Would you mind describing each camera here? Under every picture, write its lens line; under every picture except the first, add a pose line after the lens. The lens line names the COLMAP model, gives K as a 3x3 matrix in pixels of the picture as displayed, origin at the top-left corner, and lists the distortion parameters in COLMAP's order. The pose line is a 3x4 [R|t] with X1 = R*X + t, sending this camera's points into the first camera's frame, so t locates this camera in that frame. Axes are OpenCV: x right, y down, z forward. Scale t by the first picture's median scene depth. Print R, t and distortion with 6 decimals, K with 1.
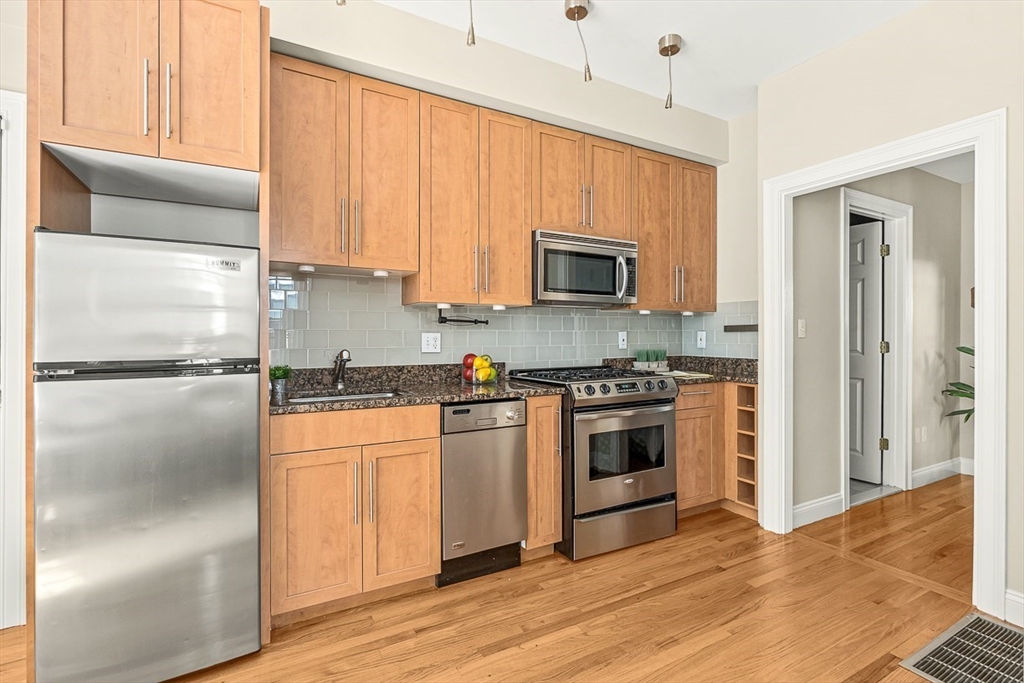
lens RADIAL K [[487.5, 0, 512.3], [0, 487.5, 335.9], [0, 0, 1]] dist [-0.003320, -0.000063]
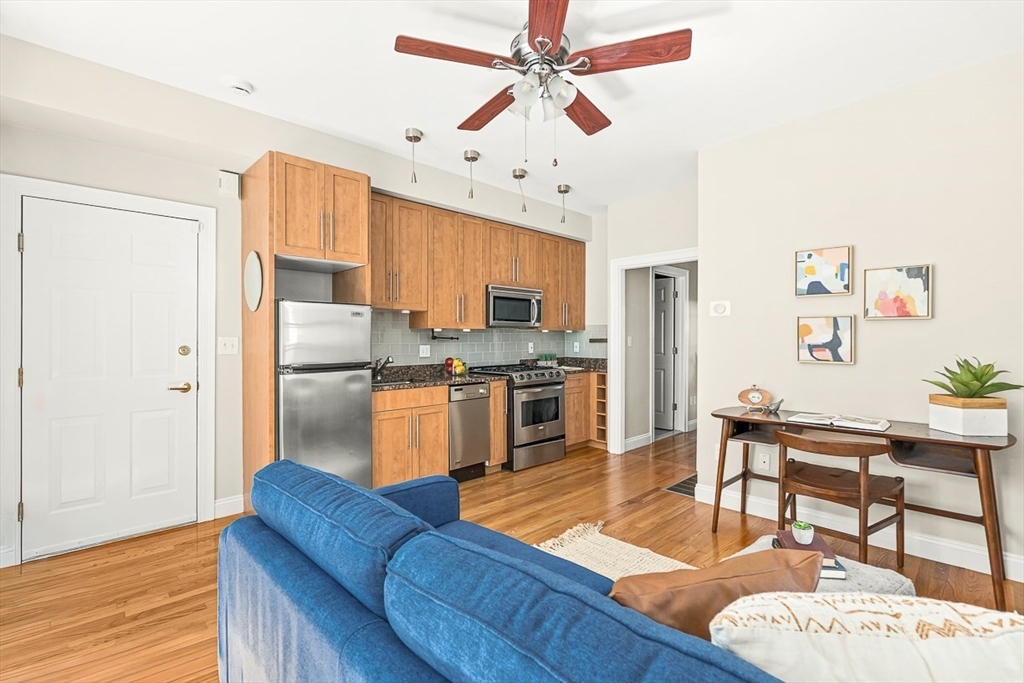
lens RADIAL K [[472.7, 0, 512.0], [0, 472.7, 341.5], [0, 0, 1]] dist [0.000179, 0.000000]
pose [[0.966515, -0.002176, 0.256601, -0.292041], [-0.000539, 0.999945, 0.010507, -0.035210], [-0.256610, -0.010293, 0.966460, -0.612808]]
